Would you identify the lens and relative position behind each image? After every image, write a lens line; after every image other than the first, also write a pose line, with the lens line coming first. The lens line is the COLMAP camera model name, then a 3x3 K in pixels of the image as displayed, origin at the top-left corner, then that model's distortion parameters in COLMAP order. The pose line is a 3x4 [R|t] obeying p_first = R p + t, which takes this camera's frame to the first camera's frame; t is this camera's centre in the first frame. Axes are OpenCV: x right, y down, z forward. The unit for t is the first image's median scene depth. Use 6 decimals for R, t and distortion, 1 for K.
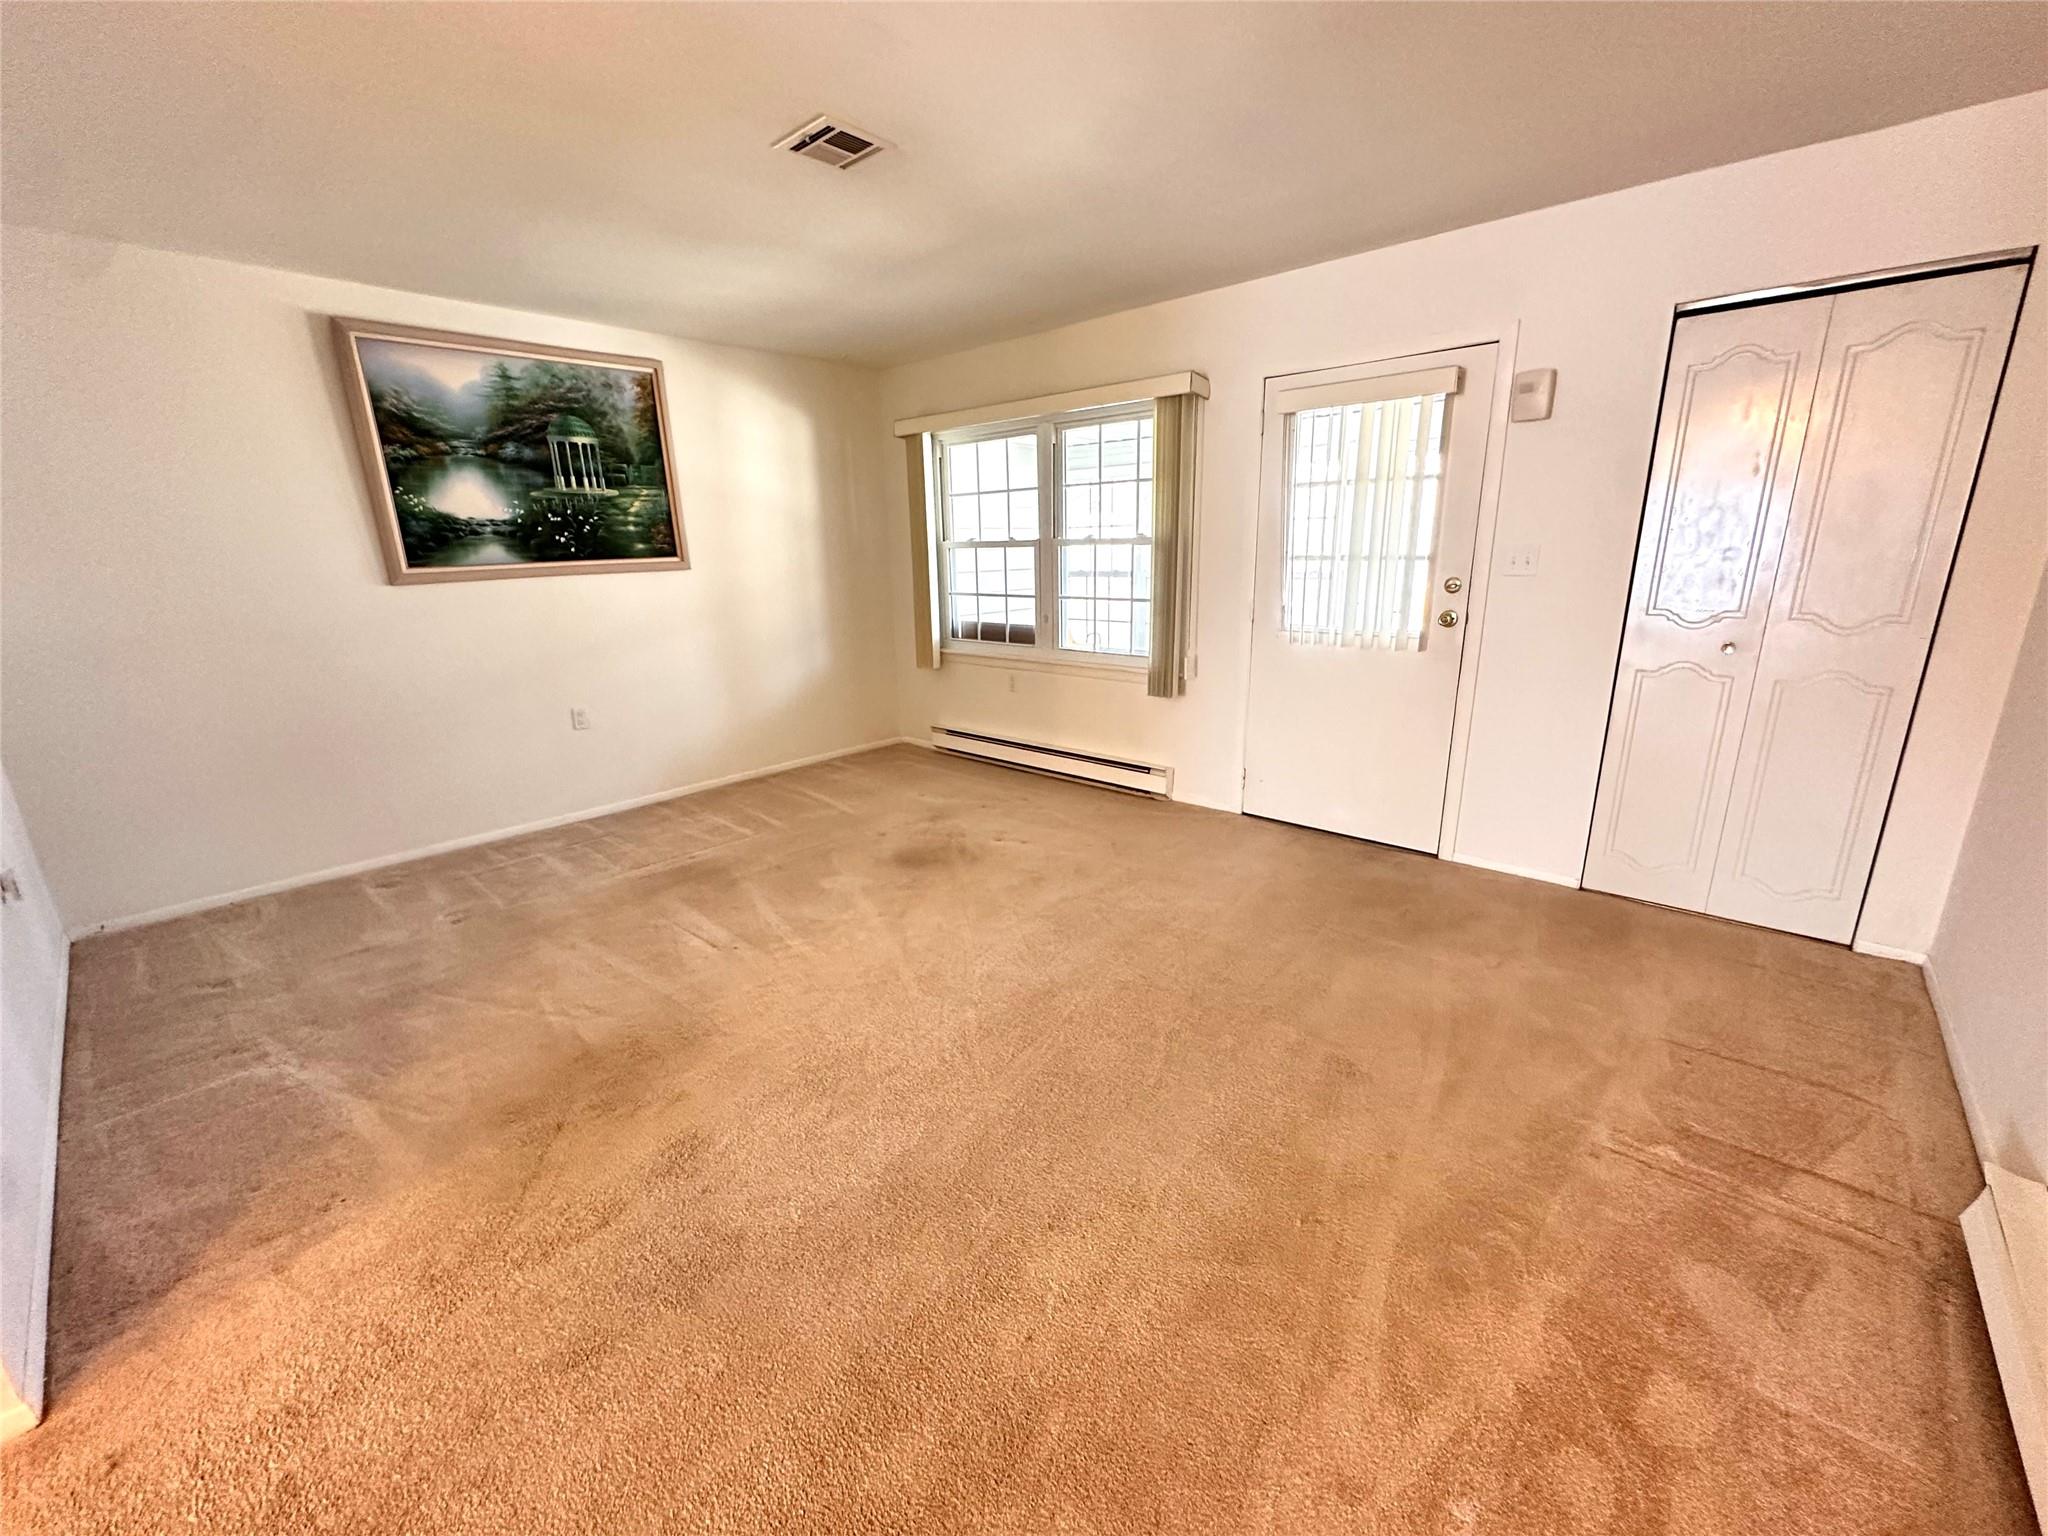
lens RADIAL K [[815.0, 0, 1024.7], [0, 815.0, 763.2], [0, 0, 1]] dist [-0.001430, 0.000015]
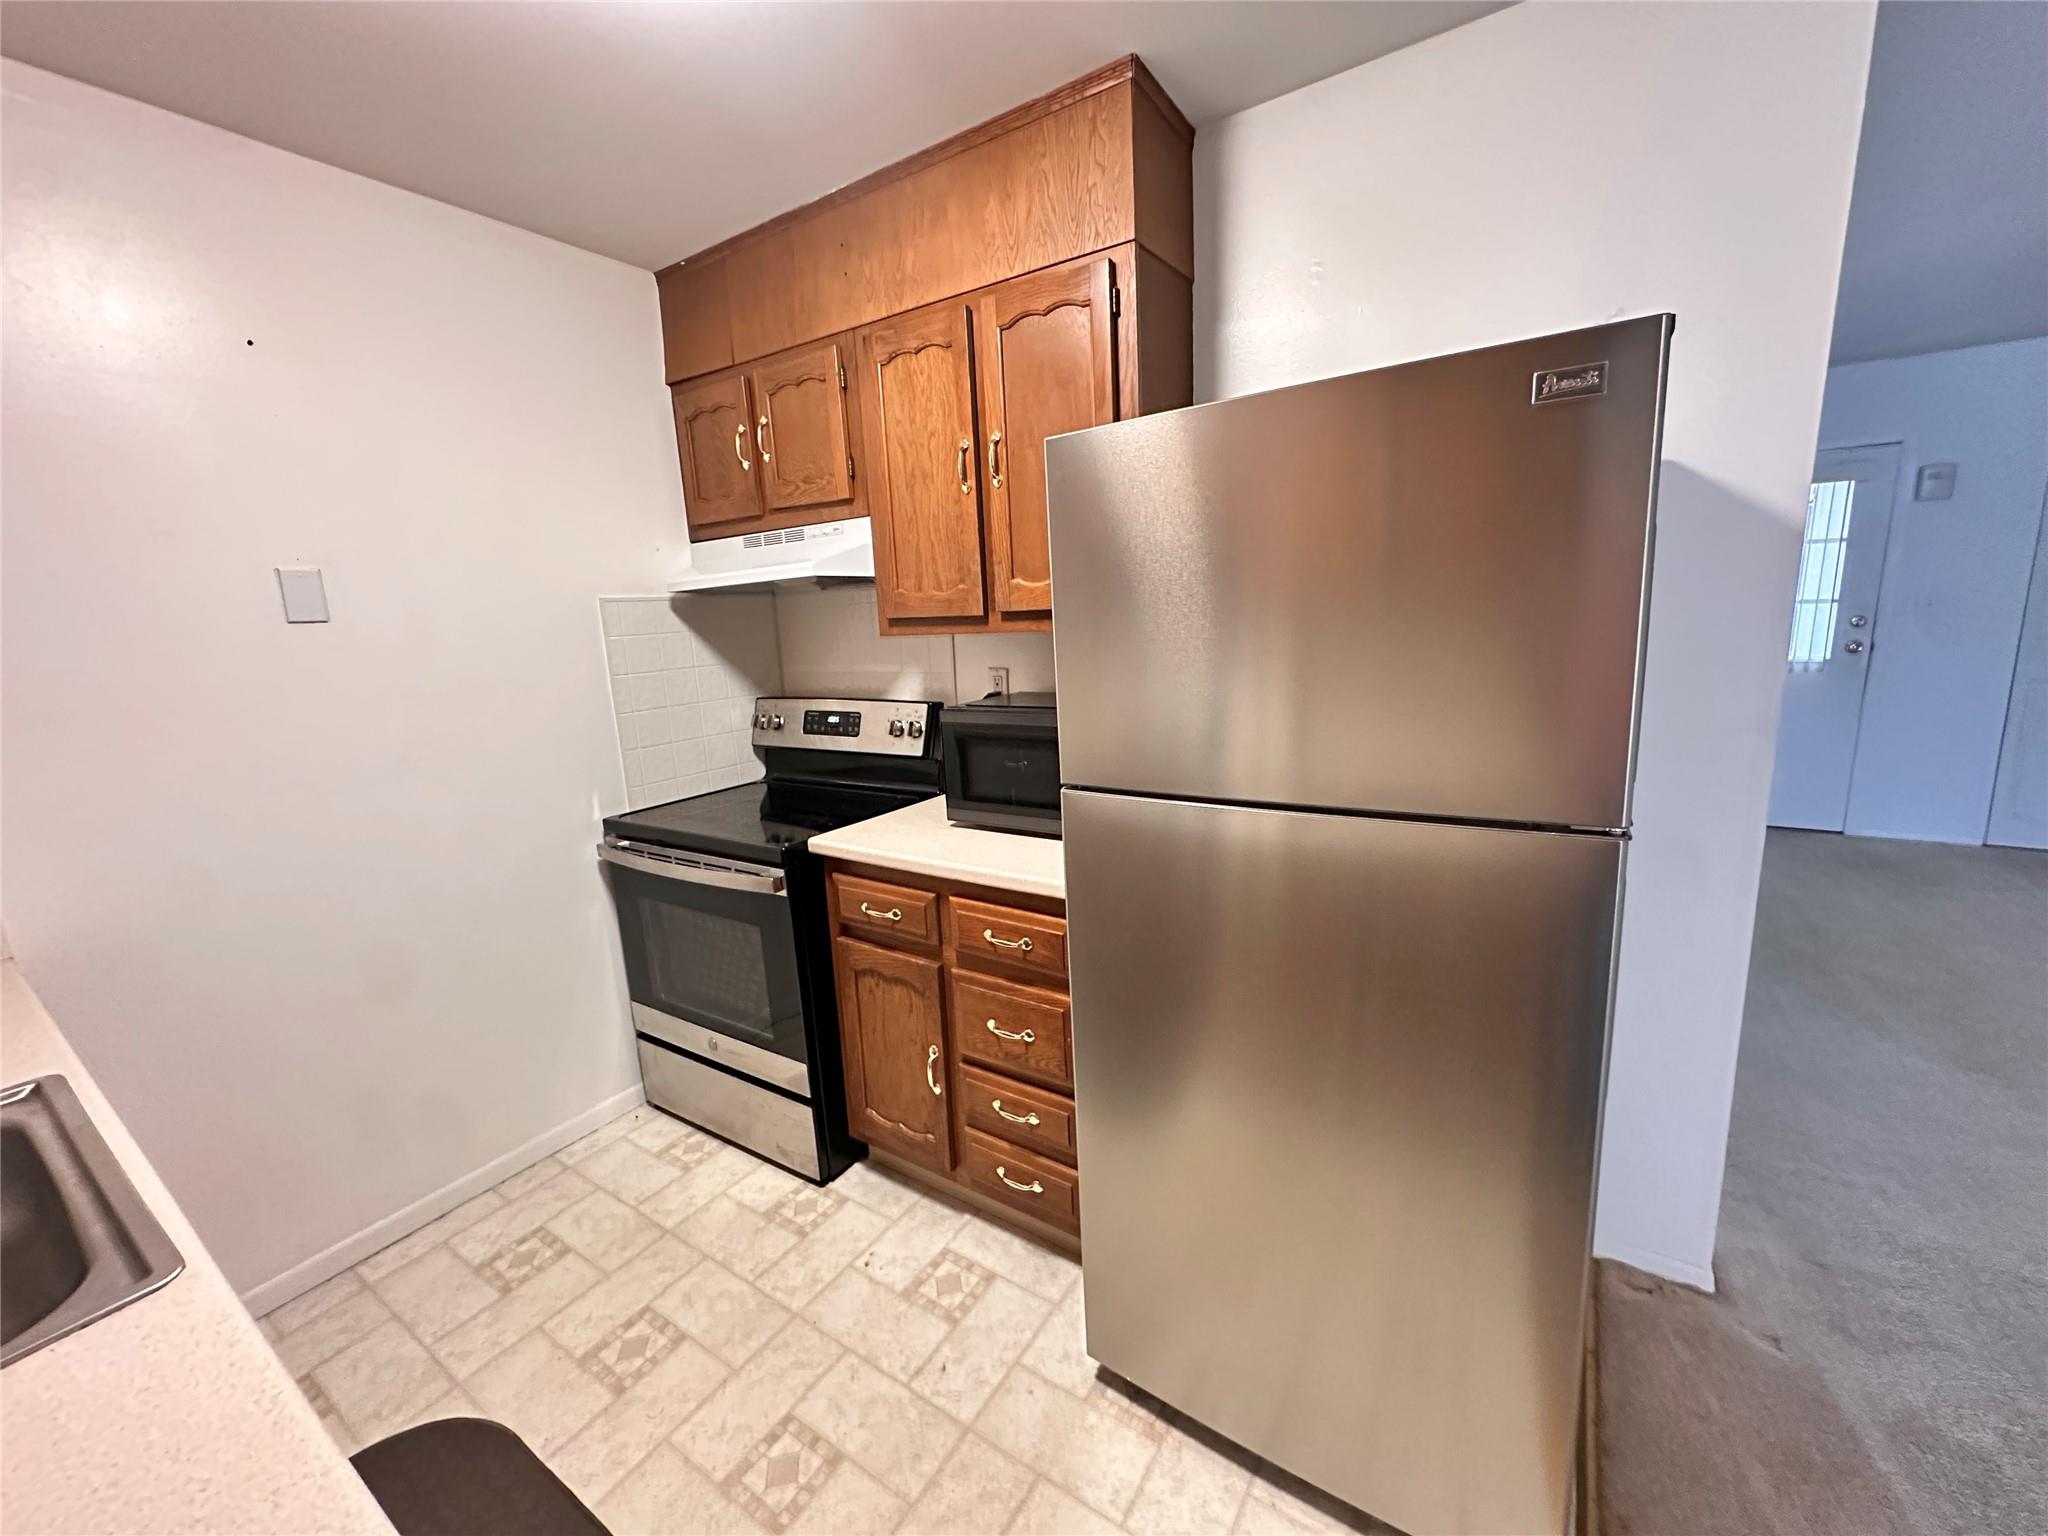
lens RADIAL K [[815.0, 0, 1022.0], [0, 815.0, 765.4], [0, 0, 1]] dist [-0.001430, 0.000015]
pose [[0.988504, -0.054918, 0.140871, -0.894402], [0.066113, 0.994909, -0.076056, 0.020475], [-0.135977, 0.084495, 0.987102, -0.080247]]
